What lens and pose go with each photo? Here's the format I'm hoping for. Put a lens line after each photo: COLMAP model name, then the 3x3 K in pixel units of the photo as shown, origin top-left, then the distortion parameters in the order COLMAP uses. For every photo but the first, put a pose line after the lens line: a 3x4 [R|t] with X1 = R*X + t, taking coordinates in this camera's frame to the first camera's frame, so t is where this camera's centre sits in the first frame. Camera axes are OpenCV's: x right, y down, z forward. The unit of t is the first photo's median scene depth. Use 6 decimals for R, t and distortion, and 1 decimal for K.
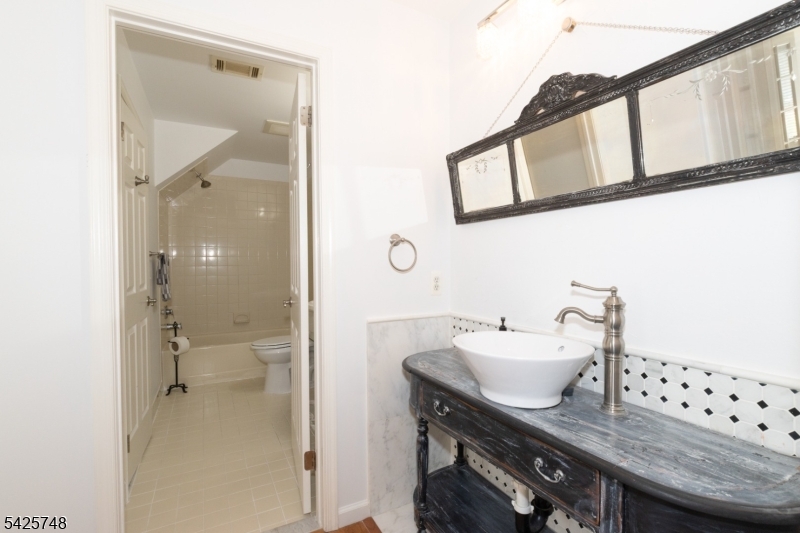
lens RADIAL K [[368.3, 0, 404.1], [0, 368.3, 267.6], [0, 0, 1]] dist [-0.003839, -0.000202]
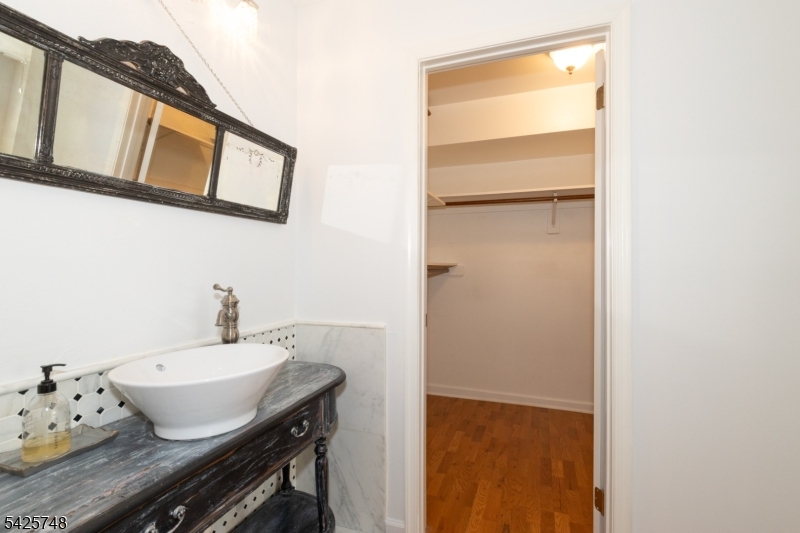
lens RADIAL K [[368.3, 0, 403.6], [0, 368.3, 266.4], [0, 0, 1]] dist [-0.003839, -0.000202]
pose [[-0.663628, 0.003453, 0.748054, -0.691178], [0.007491, 0.999970, 0.002029, -0.013594], [-0.748025, 0.006950, -0.663634, 1.344695]]
